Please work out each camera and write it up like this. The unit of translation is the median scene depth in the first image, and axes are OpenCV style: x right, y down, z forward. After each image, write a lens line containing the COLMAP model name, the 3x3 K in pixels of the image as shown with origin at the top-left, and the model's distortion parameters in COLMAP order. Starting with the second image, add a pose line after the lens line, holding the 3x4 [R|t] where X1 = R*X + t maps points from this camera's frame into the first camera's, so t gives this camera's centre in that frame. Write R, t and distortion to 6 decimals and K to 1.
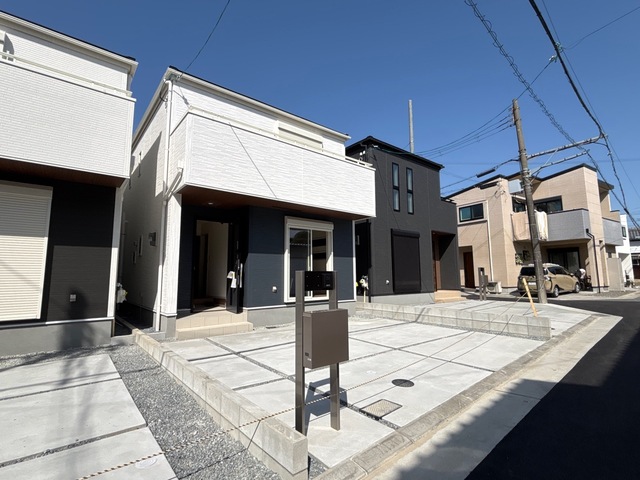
lens RADIAL K [[313.3, 0, 320.0], [0, 313.3, 240.0], [0, 0, 1]] dist [0.010658, 0.000095]
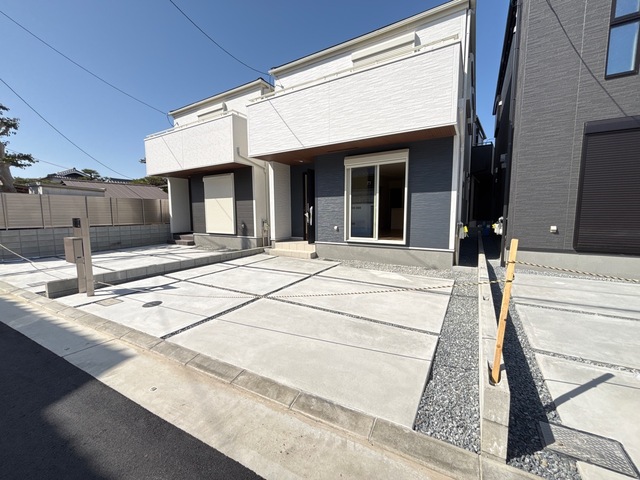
lens RADIAL K [[257.6, 0, 320.0], [0, 257.6, 240.0], [0, 0, 1]] dist [0.001636, 0.000277]
pose [[0.338387, 0.098712, -0.935815, 0.936213], [0.108196, 0.983806, 0.142898, 0.082646], [0.934766, -0.149606, 0.322226, 0.870963]]
